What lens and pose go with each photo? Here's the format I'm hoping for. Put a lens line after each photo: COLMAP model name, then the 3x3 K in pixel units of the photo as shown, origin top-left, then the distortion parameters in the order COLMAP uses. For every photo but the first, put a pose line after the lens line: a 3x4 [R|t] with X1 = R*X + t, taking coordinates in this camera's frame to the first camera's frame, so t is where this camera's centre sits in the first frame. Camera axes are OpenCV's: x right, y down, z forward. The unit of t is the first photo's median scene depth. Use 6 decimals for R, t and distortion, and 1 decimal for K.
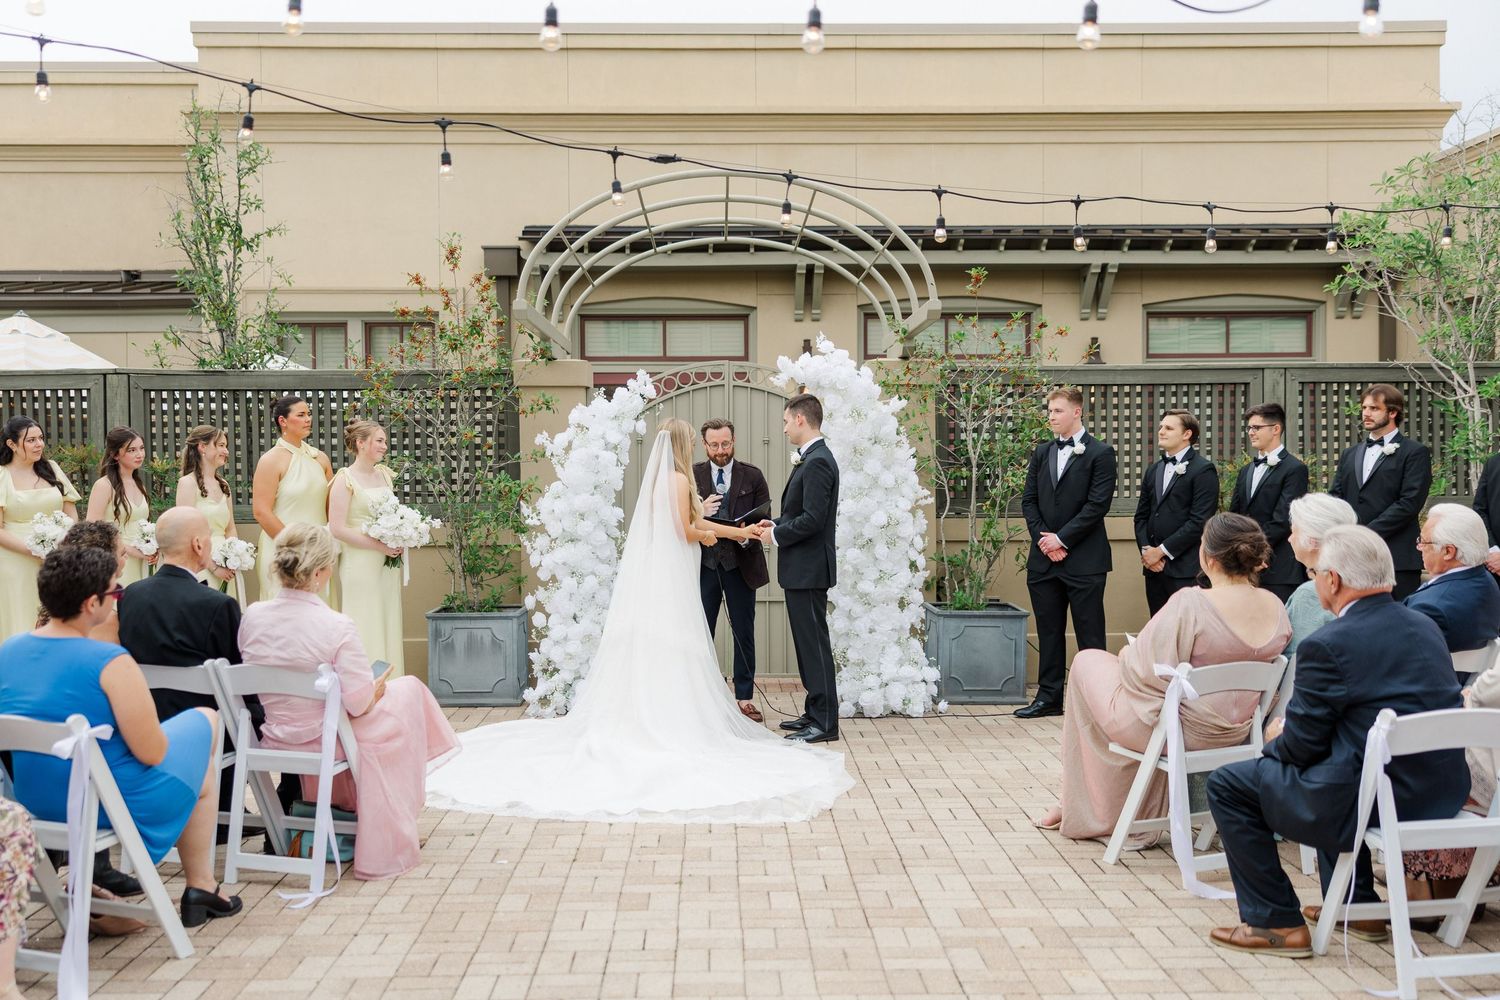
lens RADIAL K [[1511.2, 0, 750.0], [0, 1511.2, 500.0], [0, 0, 1]] dist [0.005581, 0.007034]
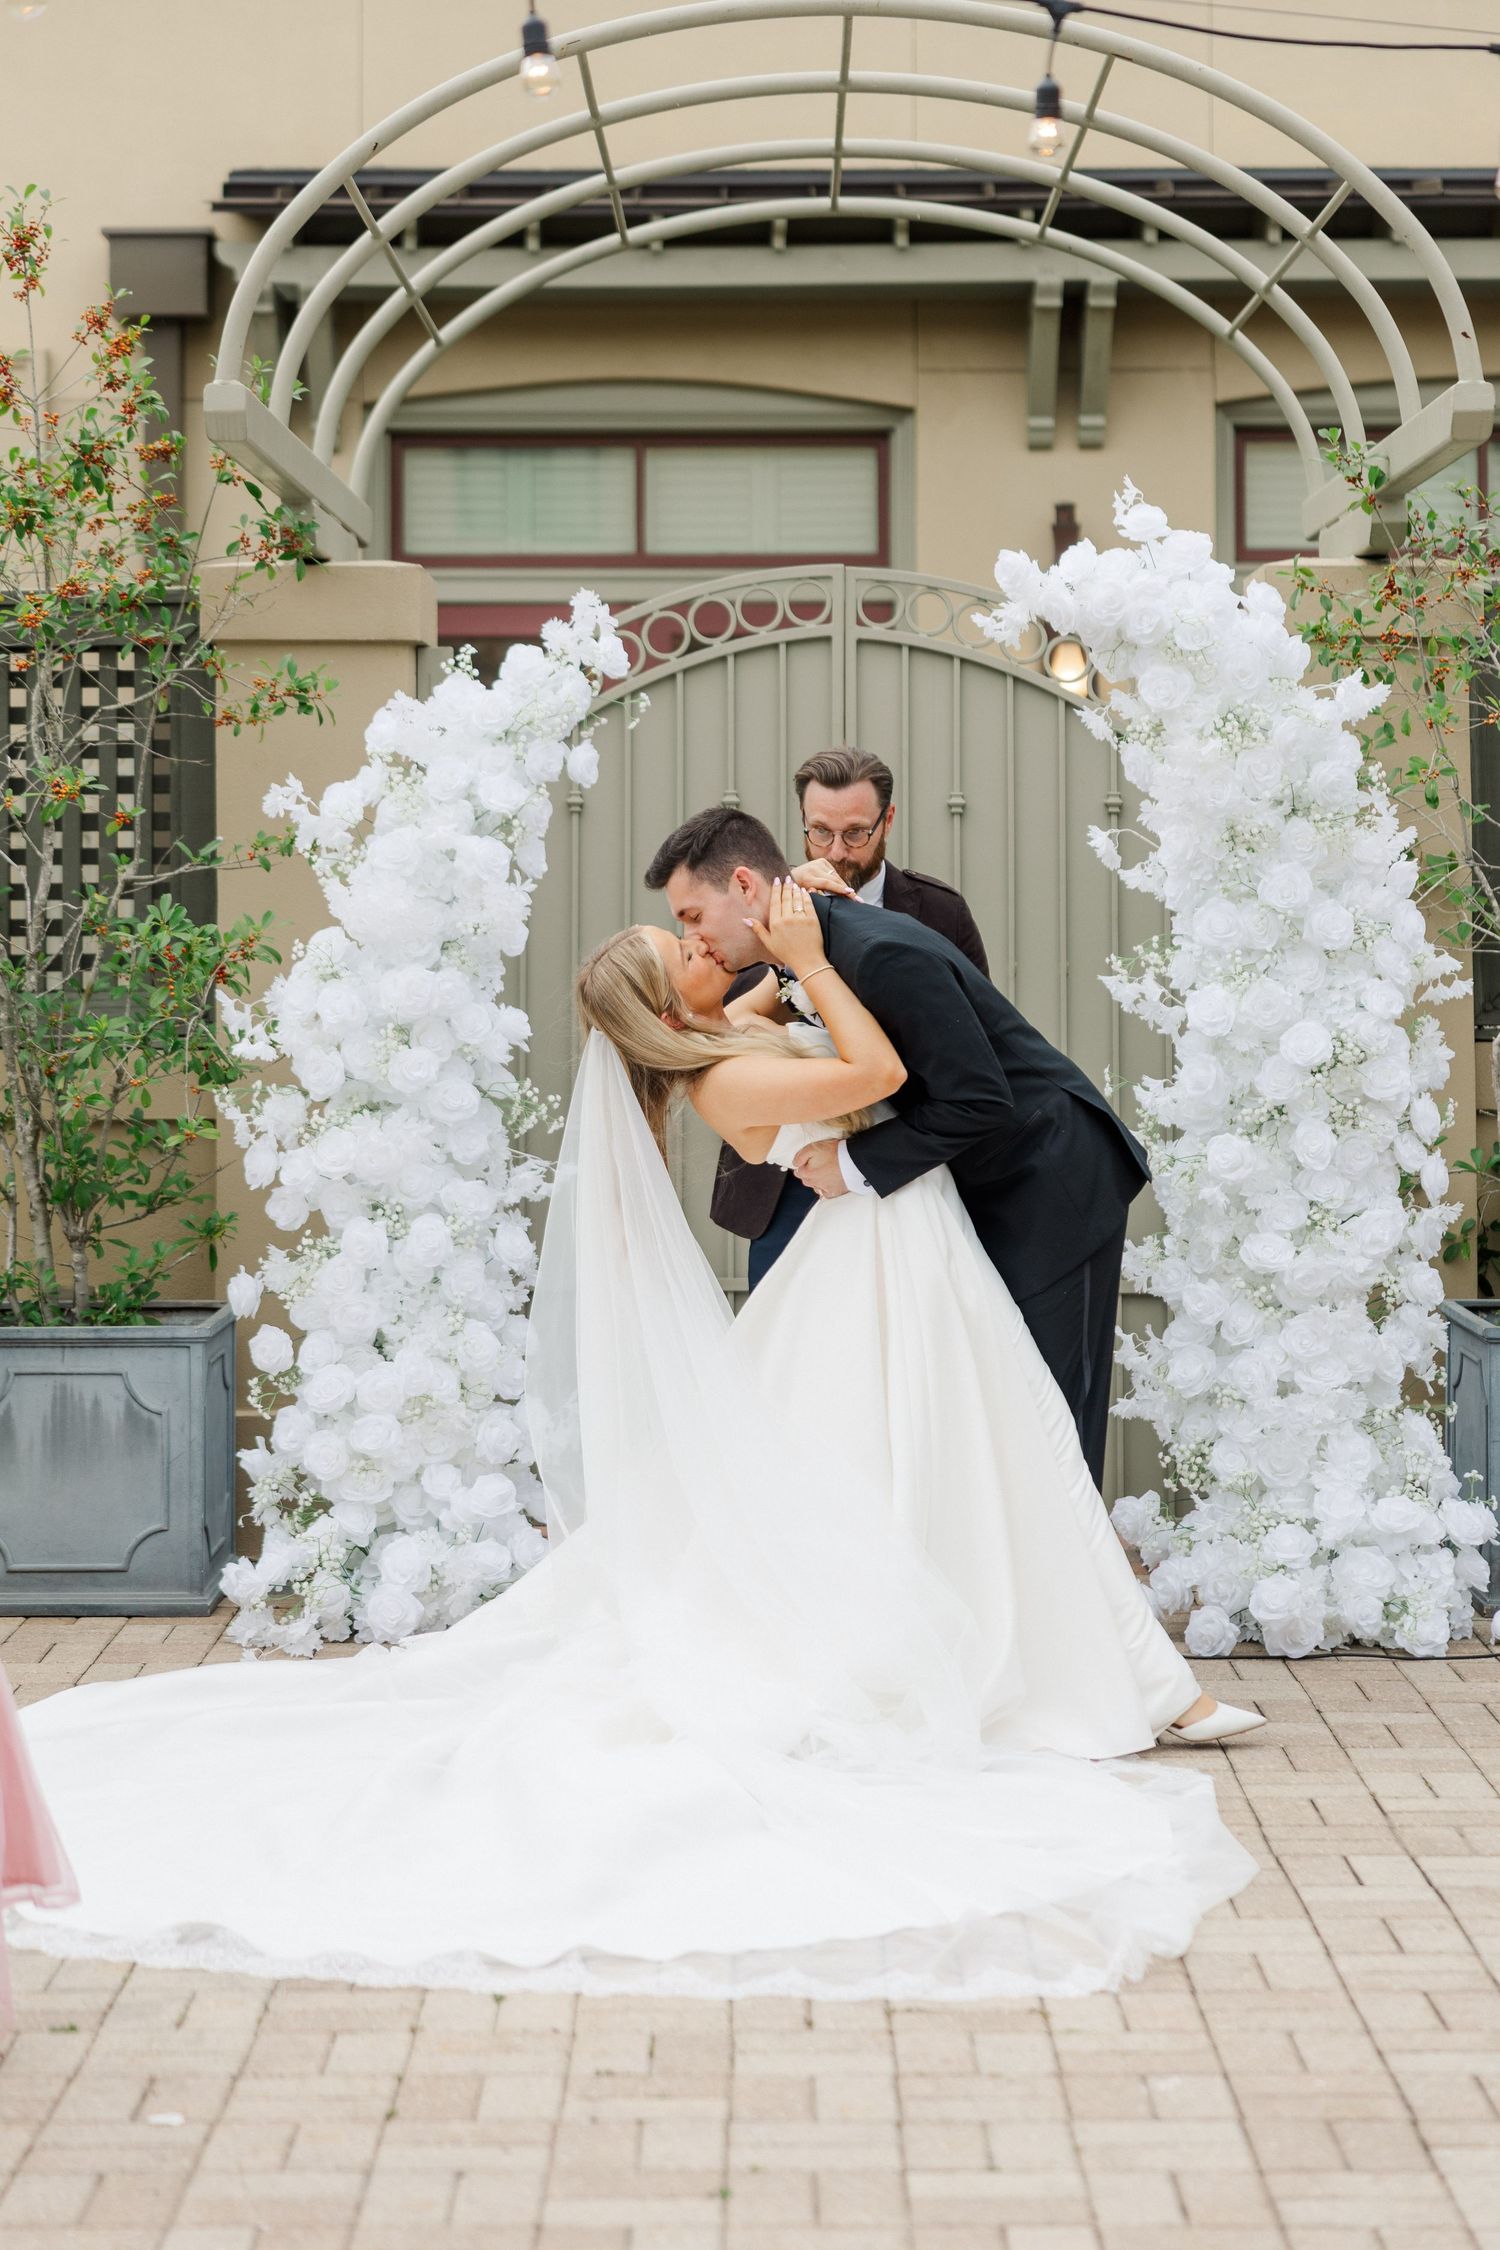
lens RADIAL K [[4470.3, 0, 758.9], [0, 4470.3, 662.8], [0, 0, 1]] dist [-0.004300, 0.060224]
pose [[0.999681, 0.000857, -0.025238, -0.008903], [-0.002647, 0.997473, -0.070998, -0.000992], [0.025113, 0.071043, 0.997157, 0.022103]]
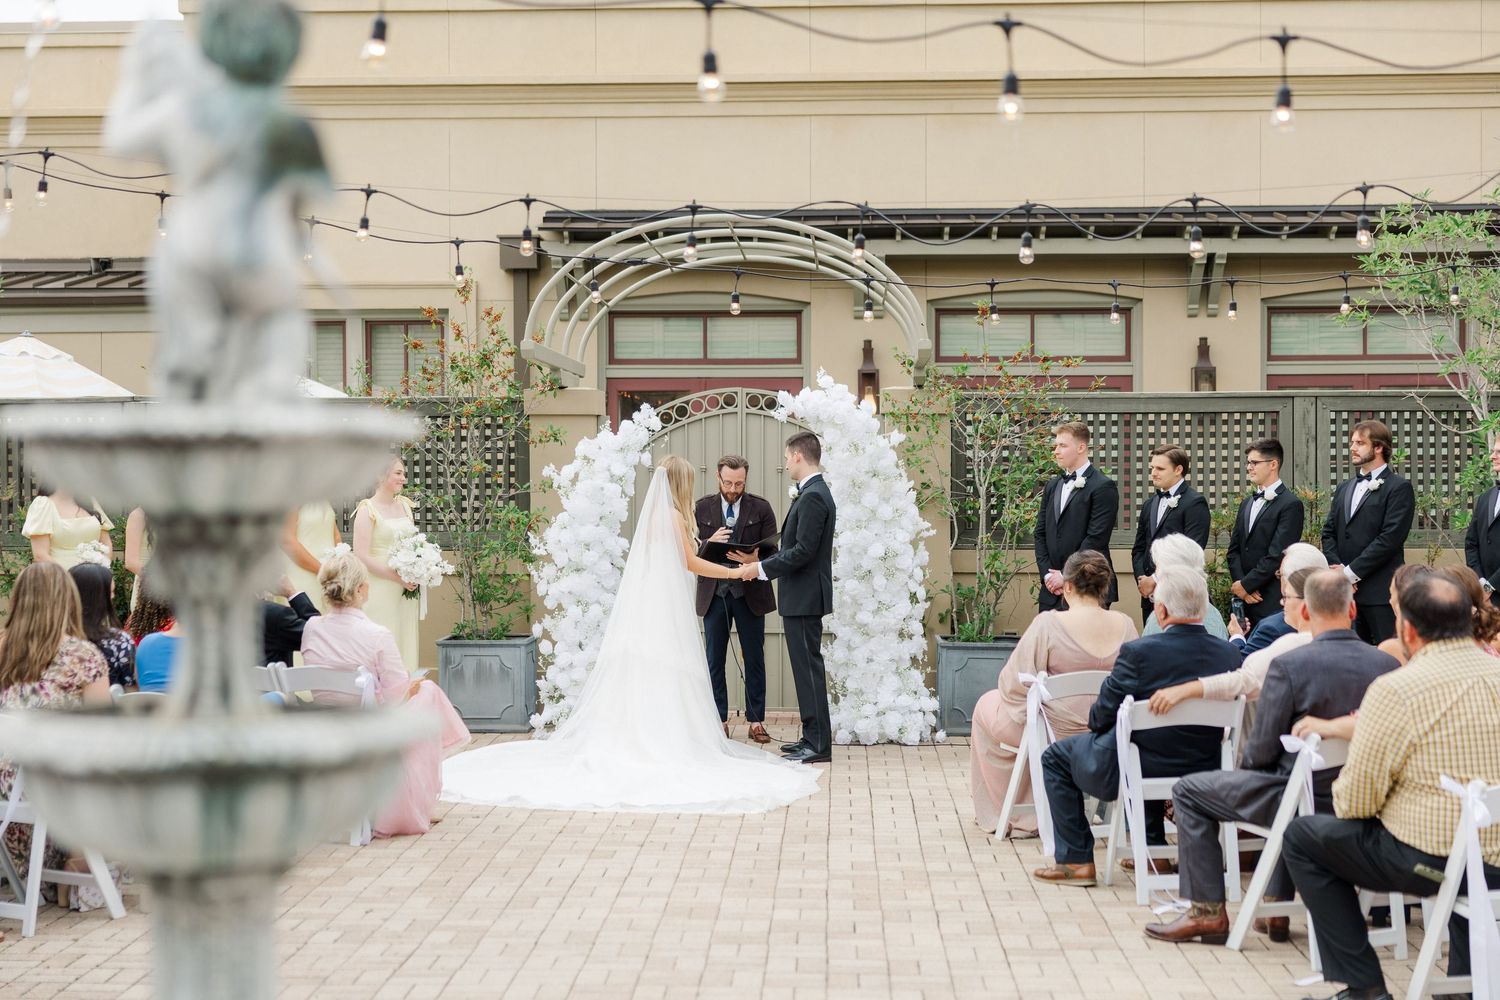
lens RADIAL K [[2196.4, 0, 750.0], [0, 2196.4, 500.0], [0, 0, 1]] dist [-0.009887, -0.027713]
pose [[0.997938, 0.004272, -0.064037, 0.092350], [-0.004622, 0.999975, -0.005313, -0.013134], [0.064013, 0.005598, 0.997933, -0.470801]]
